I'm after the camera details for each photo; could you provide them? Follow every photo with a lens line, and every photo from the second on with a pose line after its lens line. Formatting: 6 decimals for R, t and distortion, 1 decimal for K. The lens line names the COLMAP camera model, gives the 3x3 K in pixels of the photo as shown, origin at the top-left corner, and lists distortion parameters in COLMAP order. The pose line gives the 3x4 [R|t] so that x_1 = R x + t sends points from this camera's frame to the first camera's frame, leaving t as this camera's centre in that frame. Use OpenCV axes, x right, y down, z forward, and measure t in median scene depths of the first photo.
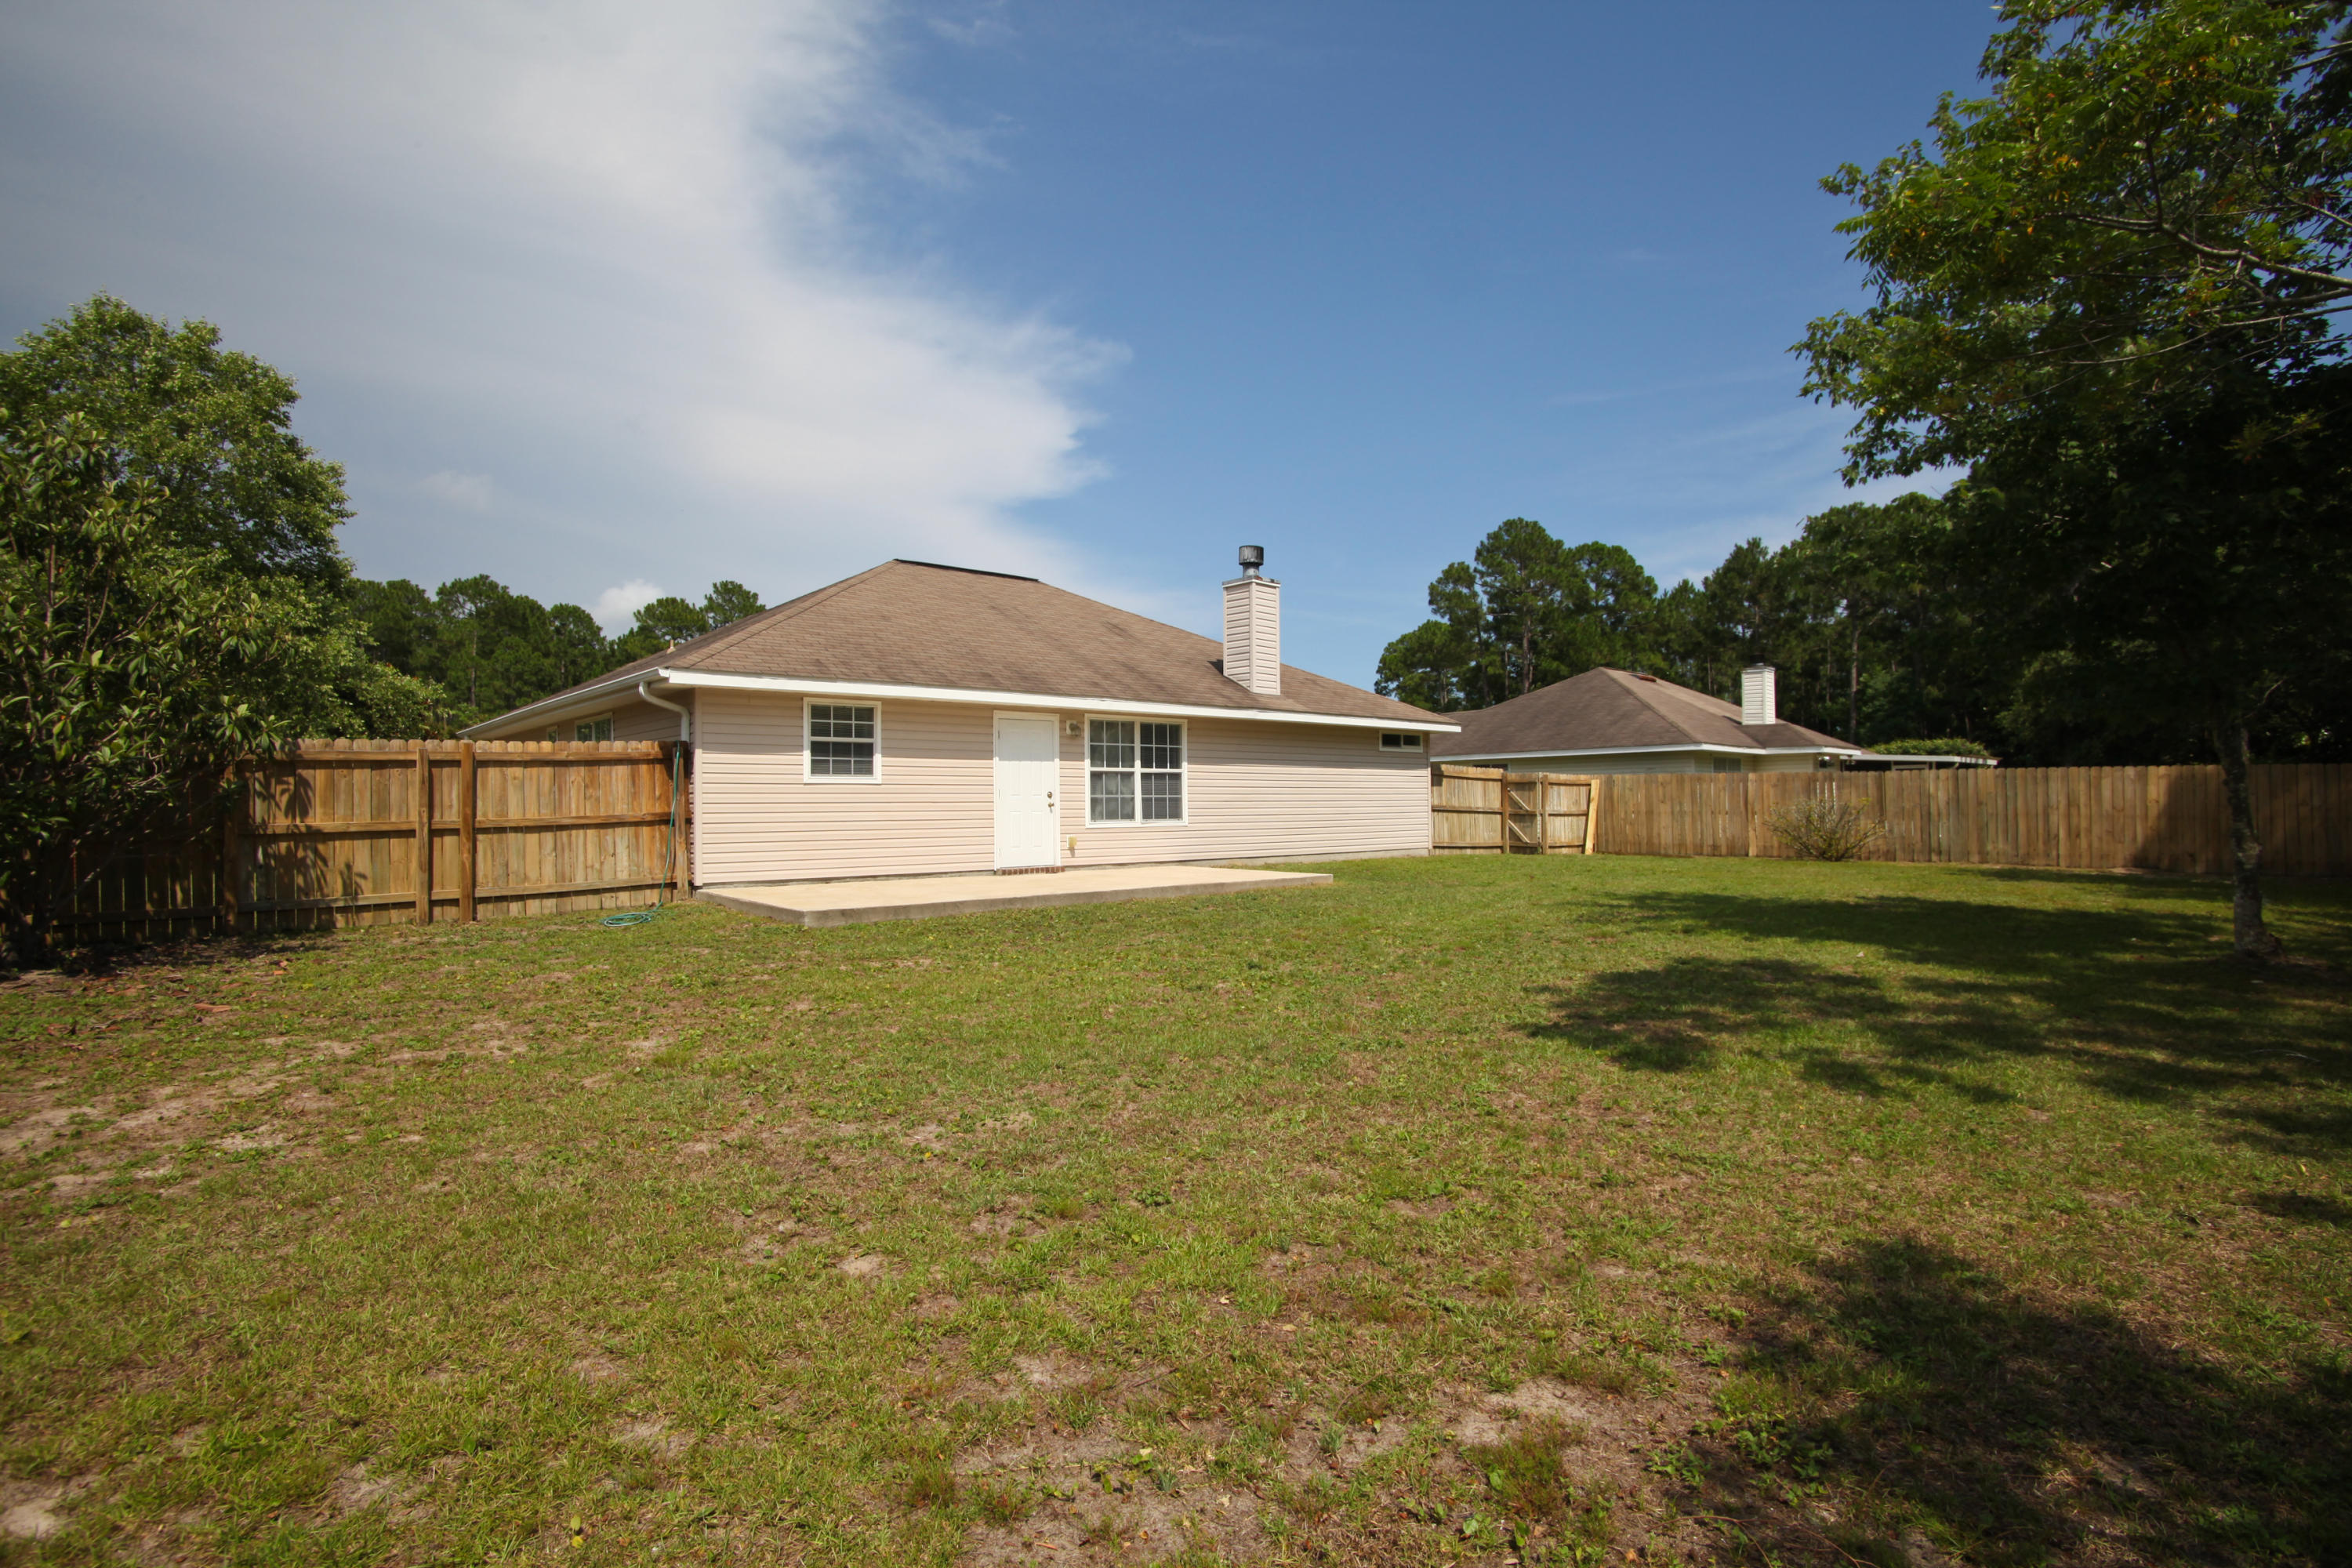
lens RADIAL K [[1160.9, 0, 1163.7], [0, 1160.9, 791.4], [0, 0, 1]] dist [-0.083060, 0.038130]
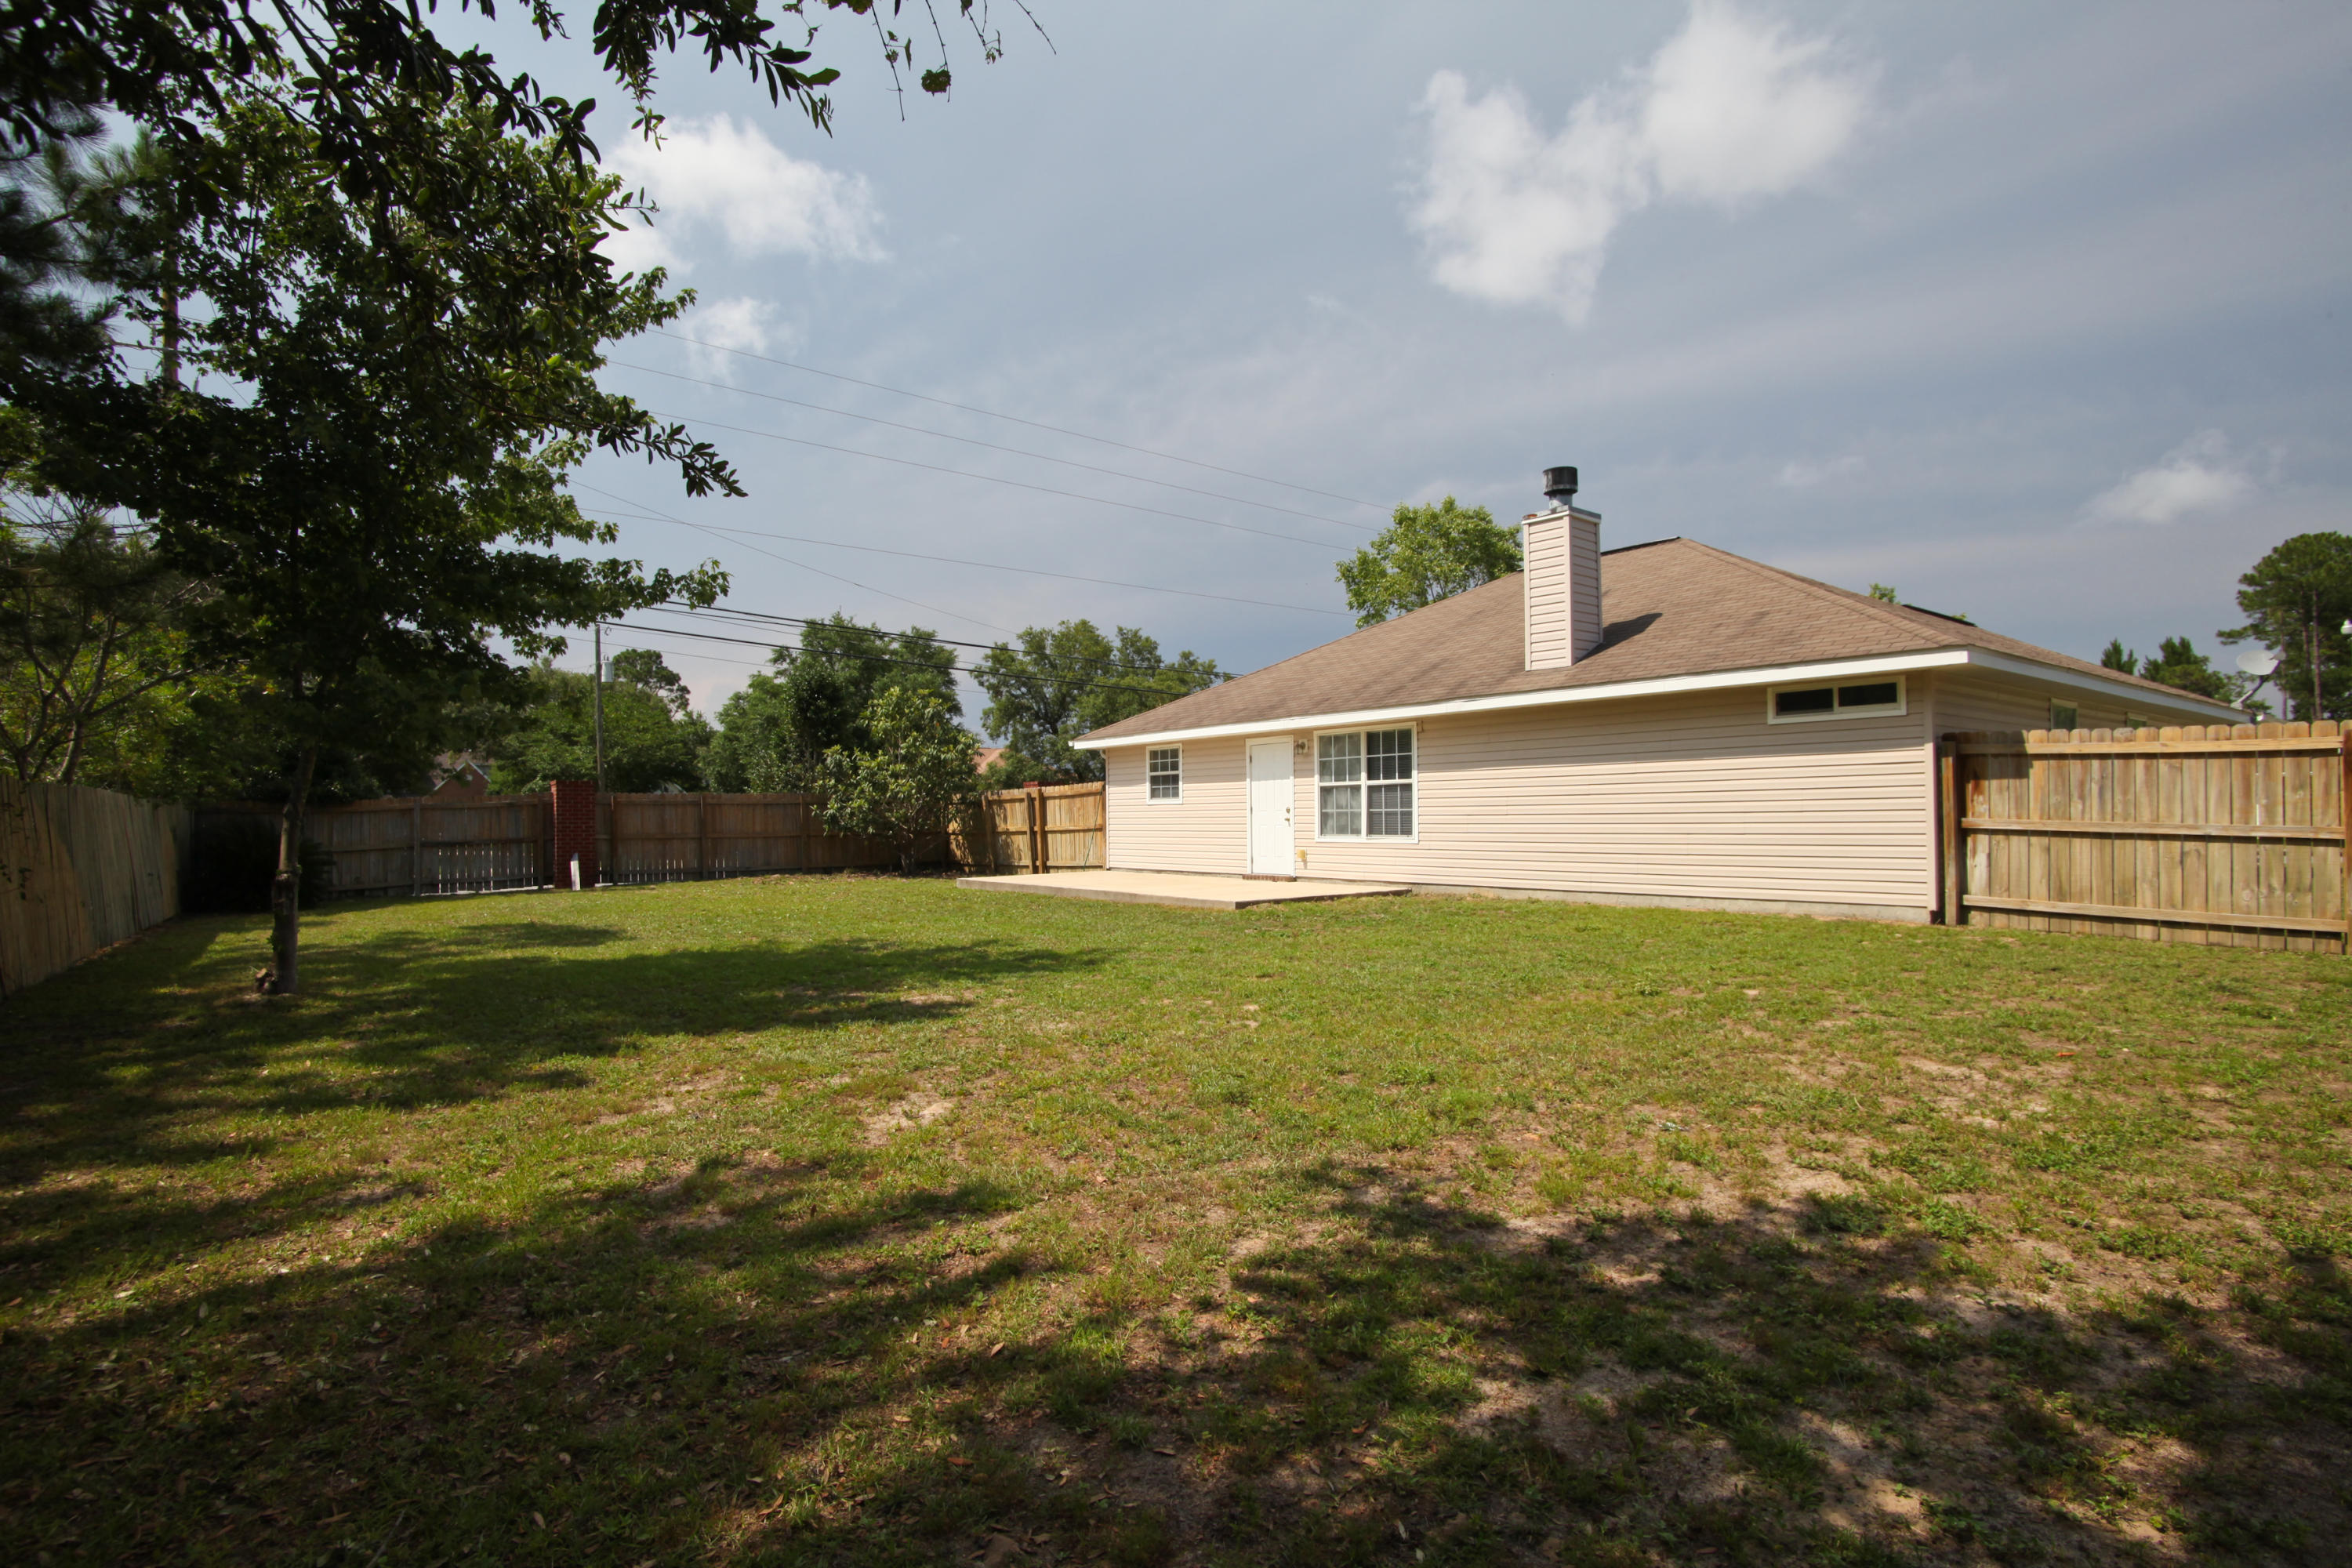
lens RADIAL K [[1160.9, 0, 1163.7], [0, 1160.9, 791.4], [0, 0, 1]] dist [-0.083060, 0.038130]
pose [[-0.089674, -0.013720, -0.995877, 0.953606], [0.022231, 0.999628, -0.015773, 0.000017], [0.995723, -0.023554, -0.089335, 0.940295]]
